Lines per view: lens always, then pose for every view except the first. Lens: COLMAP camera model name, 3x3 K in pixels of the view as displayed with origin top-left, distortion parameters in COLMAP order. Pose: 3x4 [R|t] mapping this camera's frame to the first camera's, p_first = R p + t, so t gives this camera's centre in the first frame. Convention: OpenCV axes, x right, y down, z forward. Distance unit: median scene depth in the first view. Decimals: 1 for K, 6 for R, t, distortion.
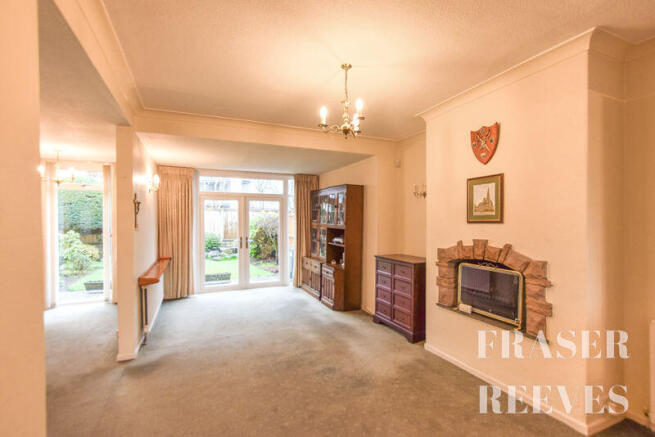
lens RADIAL K [[305.4, 0, 326.6], [0, 305.4, 219.8], [0, 0, 1]] dist [0.004536, 0.000797]
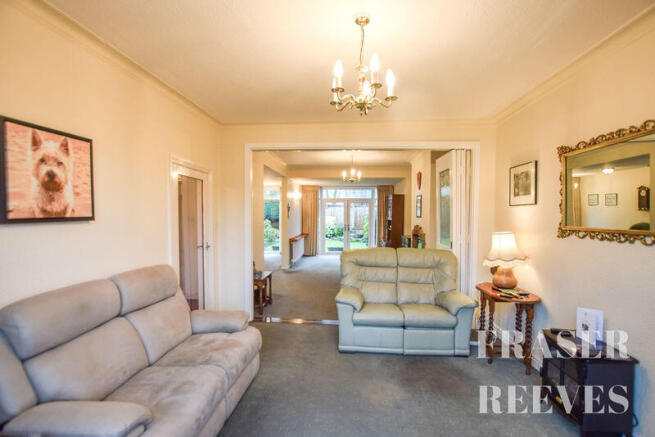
lens RADIAL K [[300.5, 0, 328.2], [0, 300.5, 218.0], [0, 0, 1]] dist [-0.005837, -0.000617]
pose [[0.882505, 0.010004, -0.470197, 0.435761], [-0.001893, 0.999841, 0.017721, -0.009655], [0.470300, -0.014749, 0.882384, -0.532205]]
